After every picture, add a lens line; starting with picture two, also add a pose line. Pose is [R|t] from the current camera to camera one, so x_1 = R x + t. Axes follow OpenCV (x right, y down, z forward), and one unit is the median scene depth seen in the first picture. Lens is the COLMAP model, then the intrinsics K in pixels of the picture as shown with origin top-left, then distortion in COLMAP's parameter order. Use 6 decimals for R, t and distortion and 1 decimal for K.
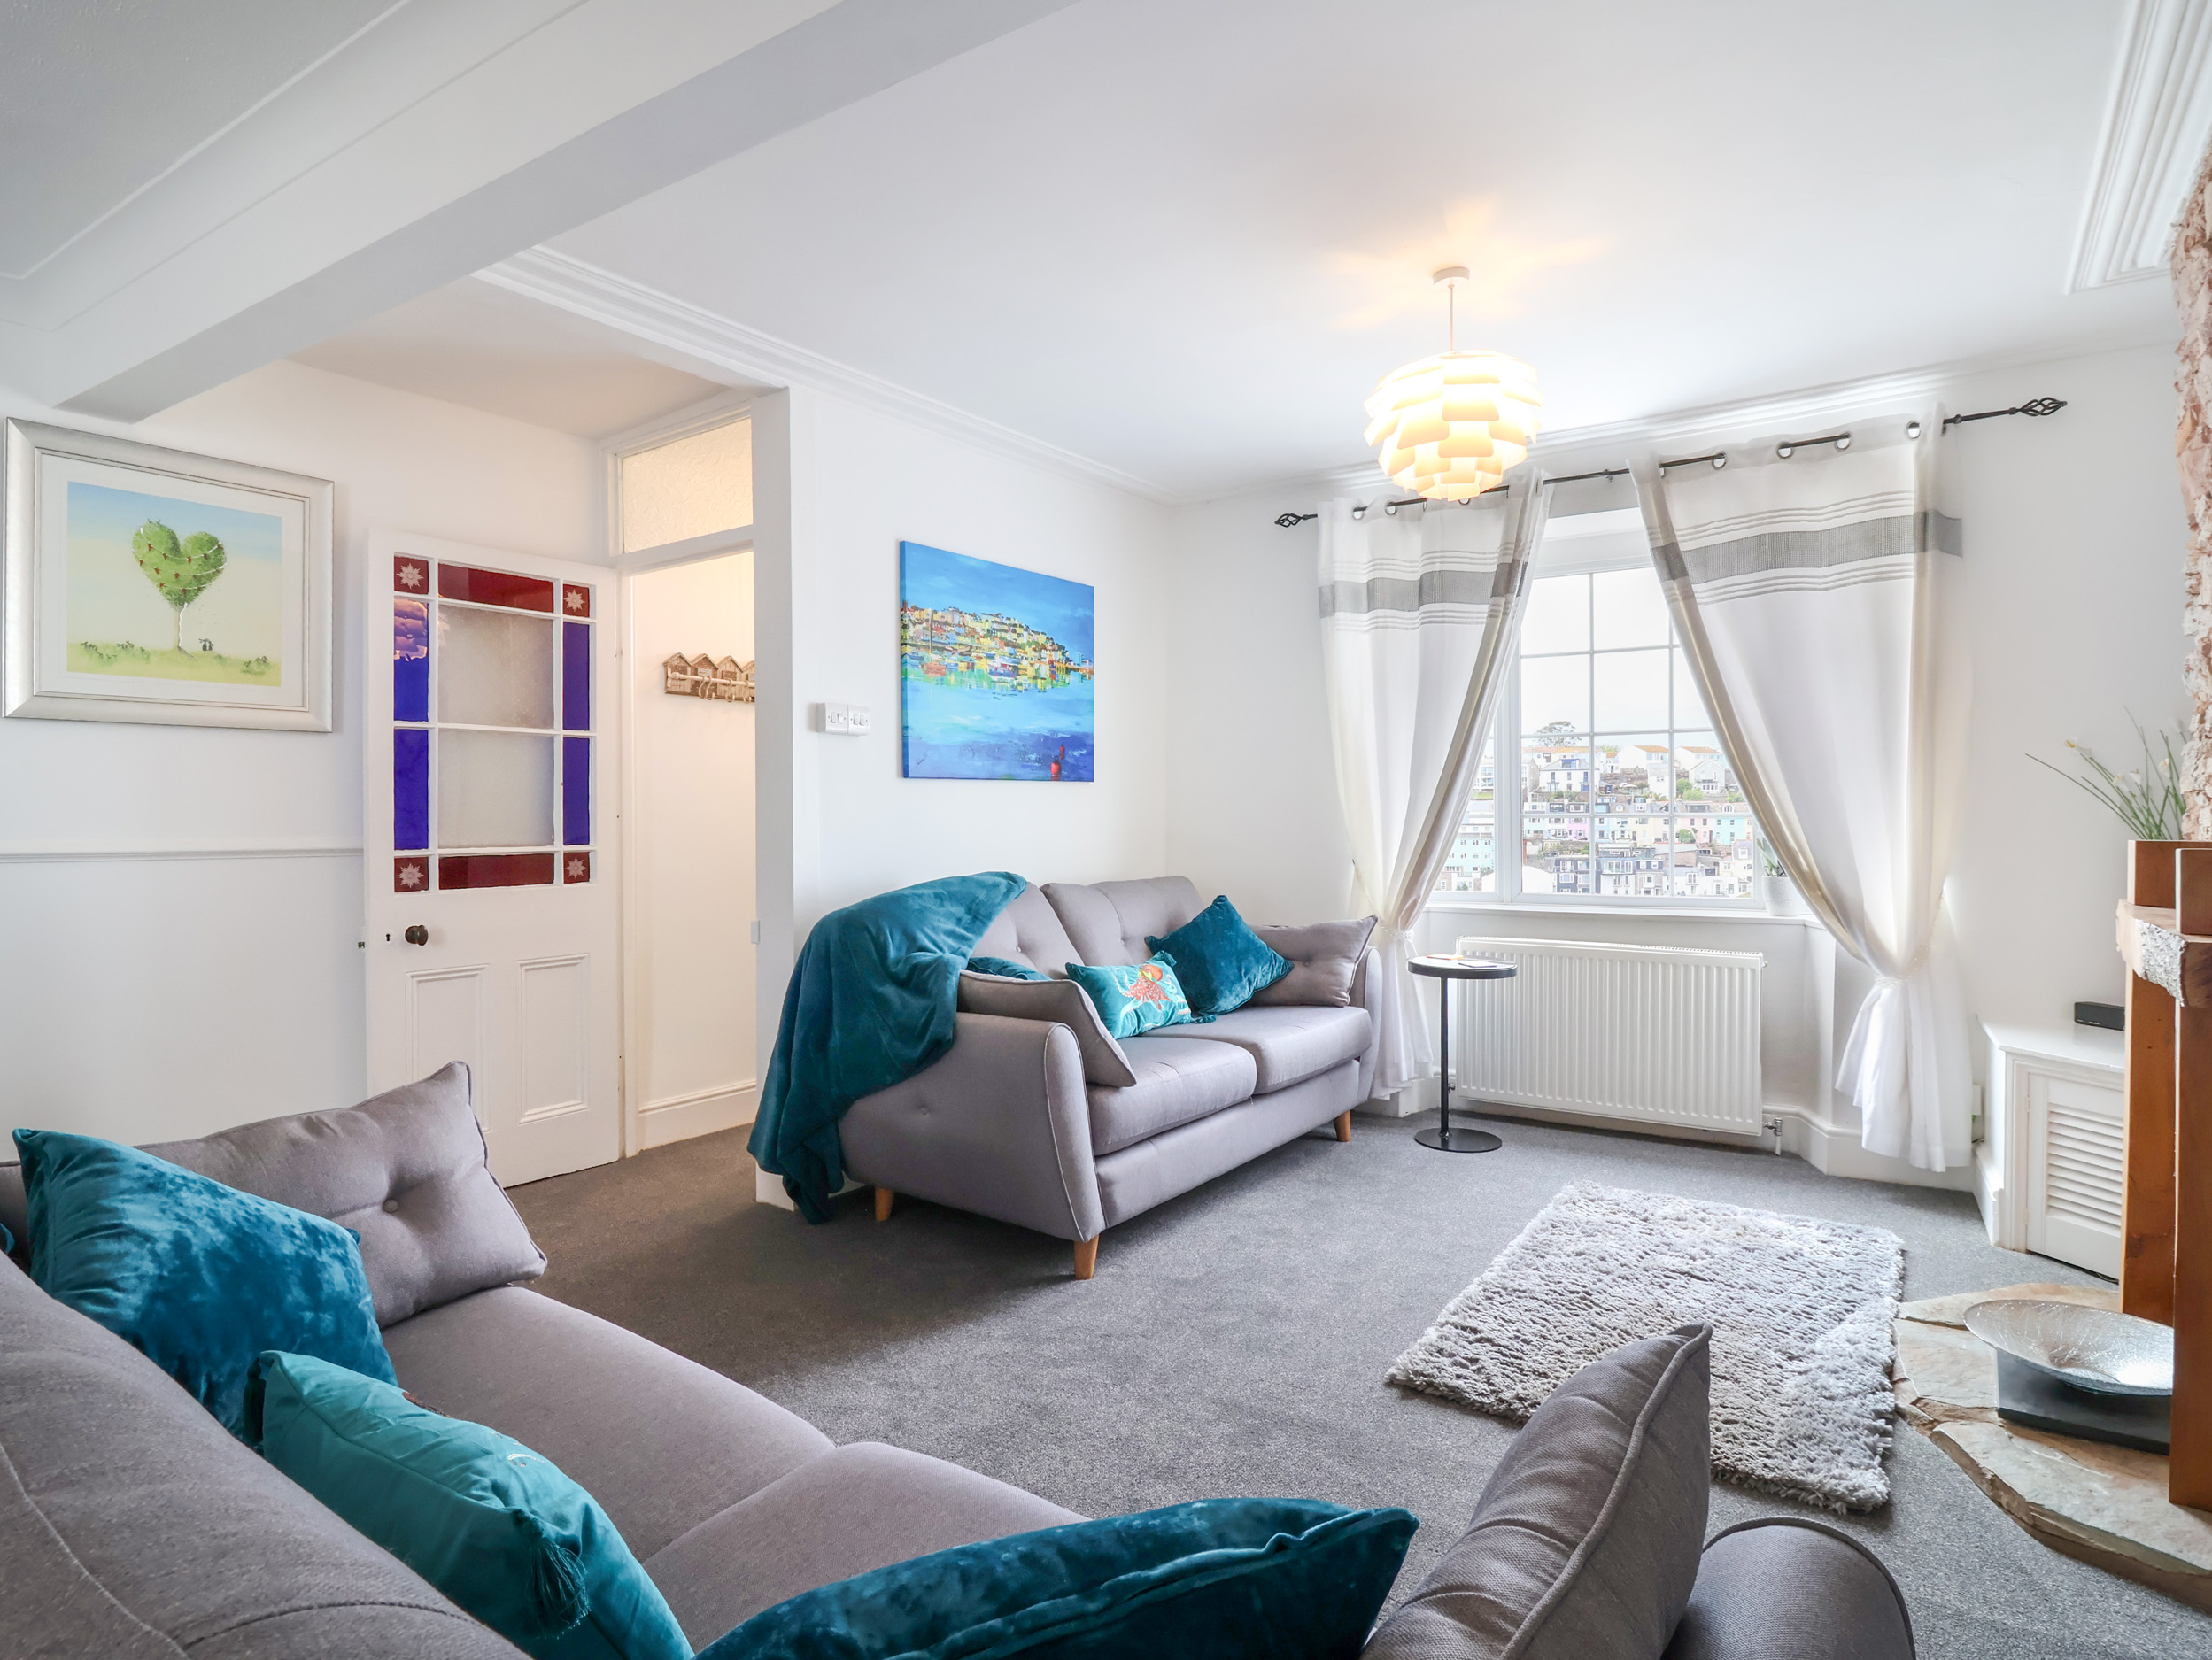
lens RADIAL K [[1196.1, 0, 1105.3], [0, 1196.1, 825.3], [0, 0, 1]] dist [0.001102, -0.013529]
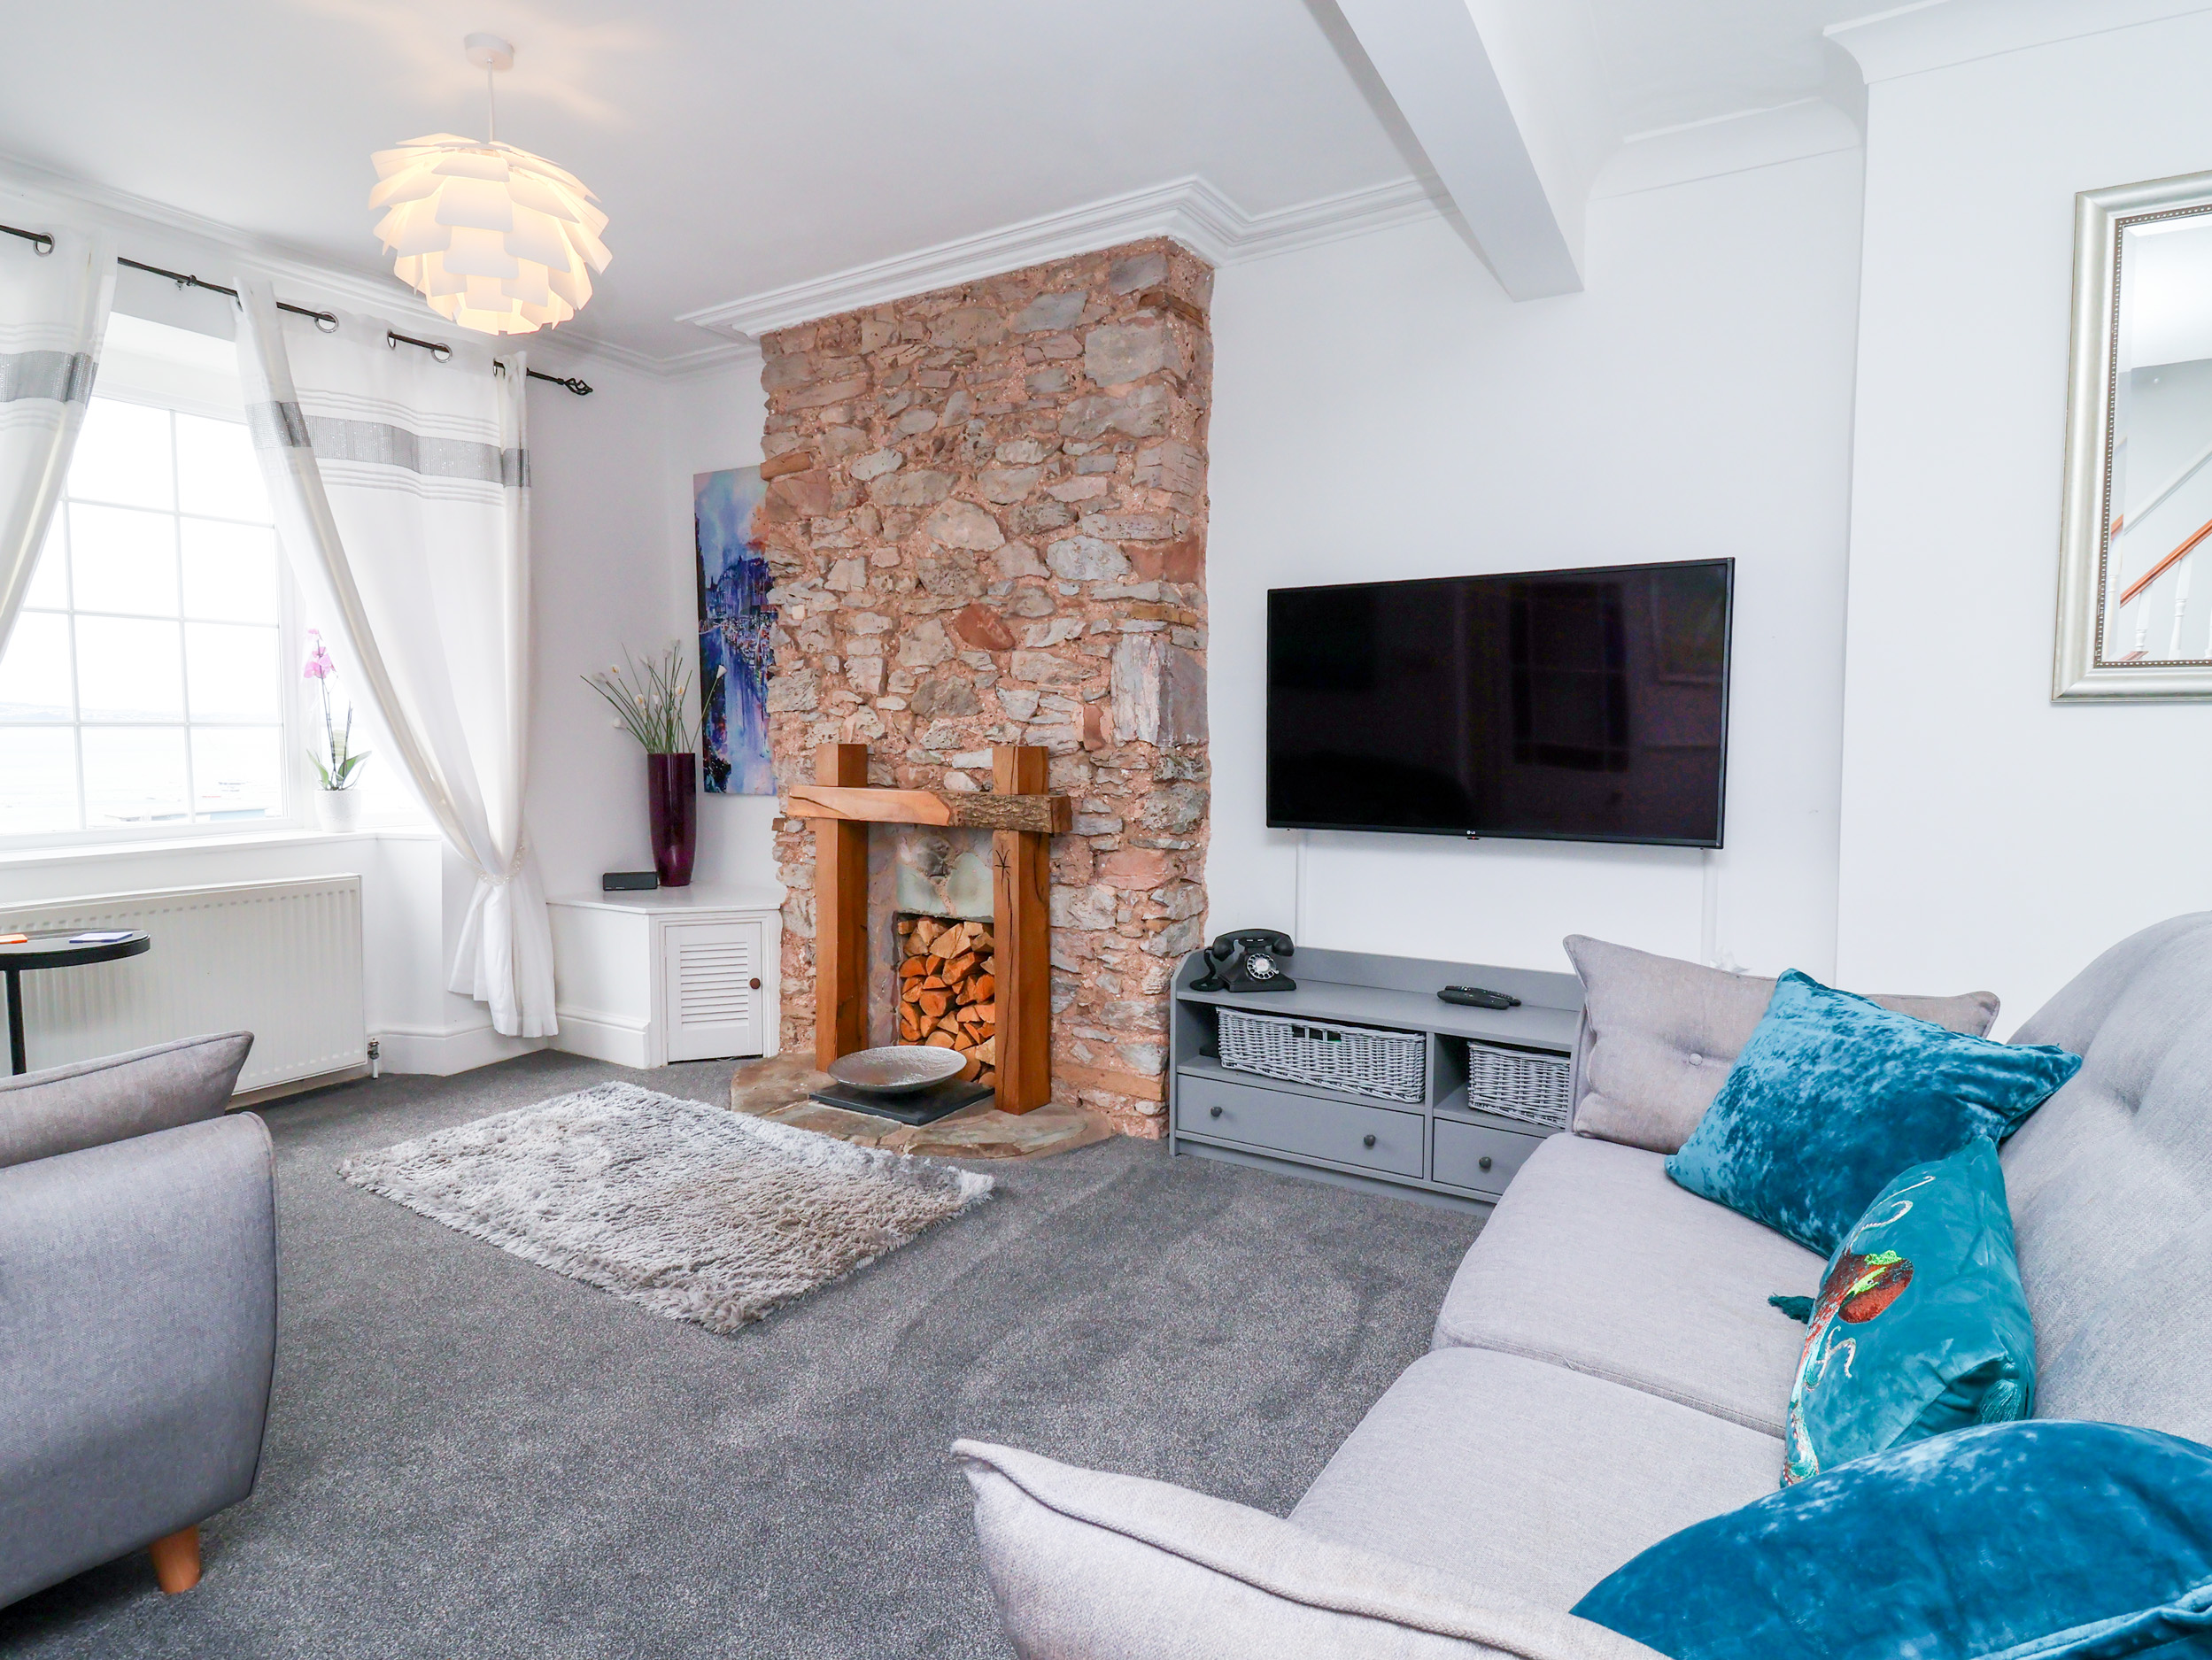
lens RADIAL K [[1183.2, 0, 1114.1], [0, 1183.2, 819.7], [0, 0, 1]] dist [0.000449, -0.012569]
pose [[-0.060175, -0.072022, 0.995586, -0.481913], [0.002463, 0.997380, 0.072301, 0.000421], [-0.998185, 0.006802, -0.059840, 0.545814]]
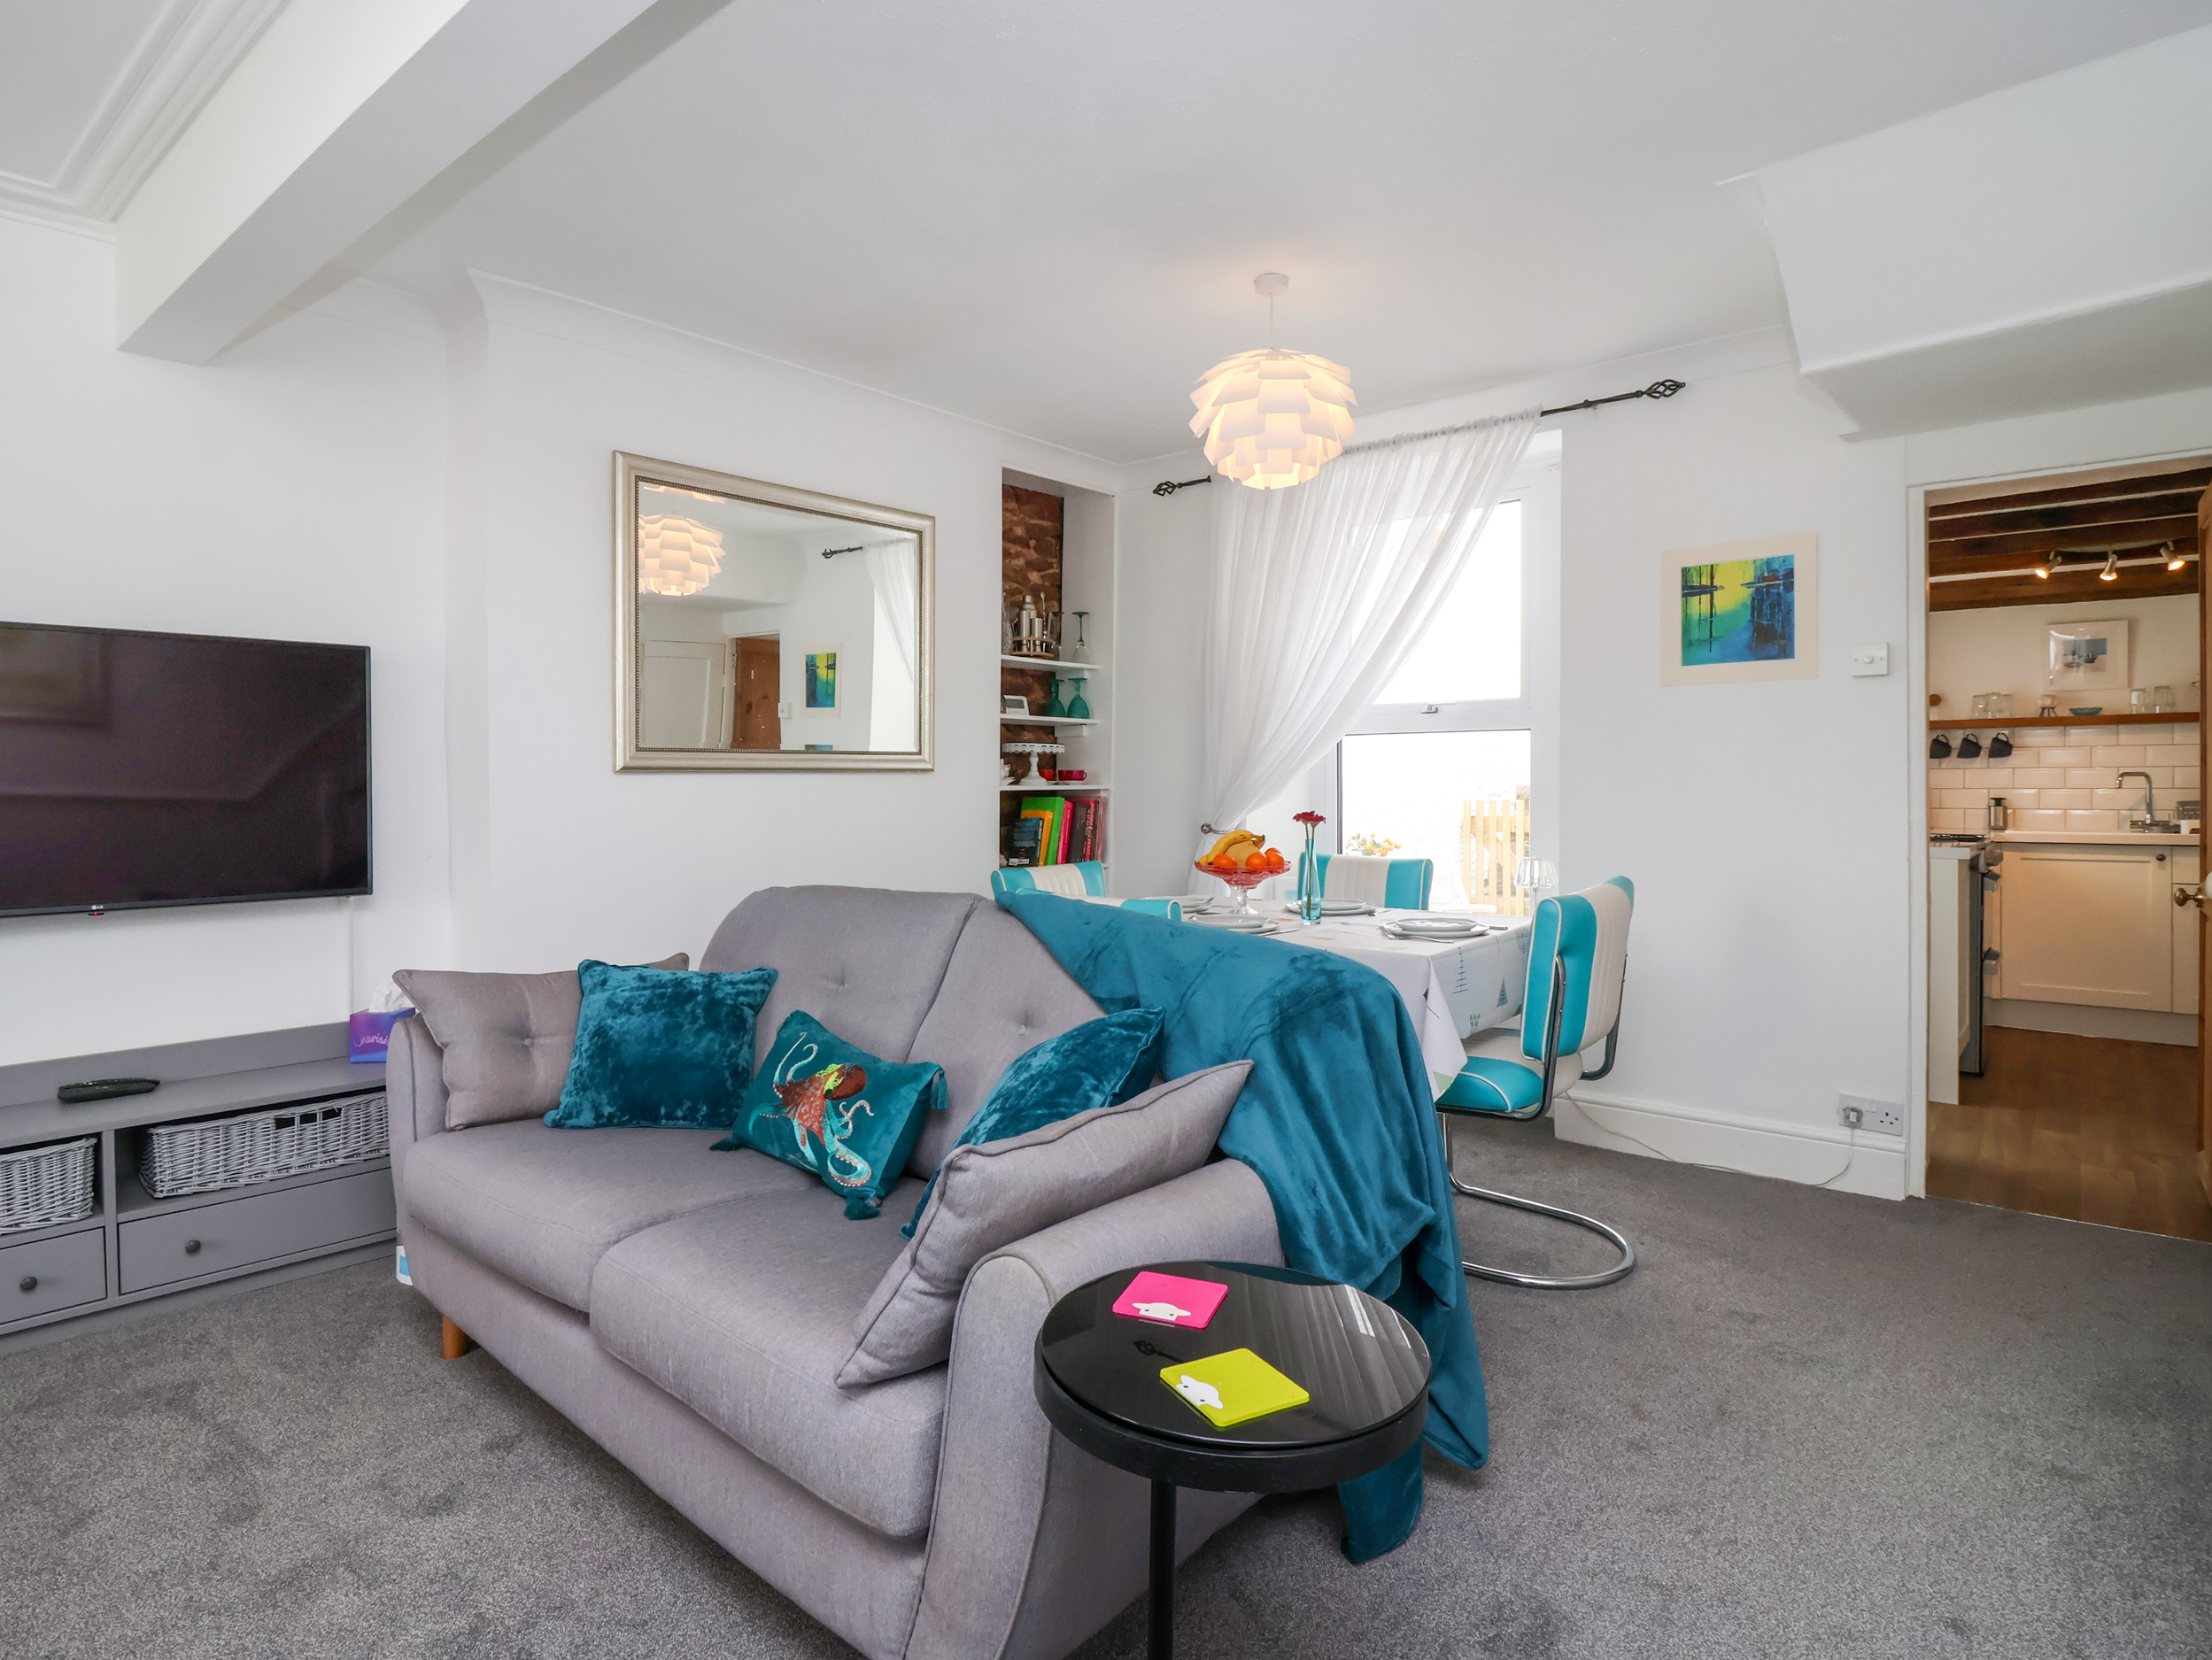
lens RADIAL K [[1173.9, 0, 1105.9], [0, 1173.9, 791.1], [0, 0, 1]] dist [0.007251, -0.017656]
pose [[-0.992599, 0.006651, 0.121253, -0.395598], [0.008018, 0.999910, 0.010792, -0.007575], [-0.121170, 0.011684, -0.992563, 0.930137]]
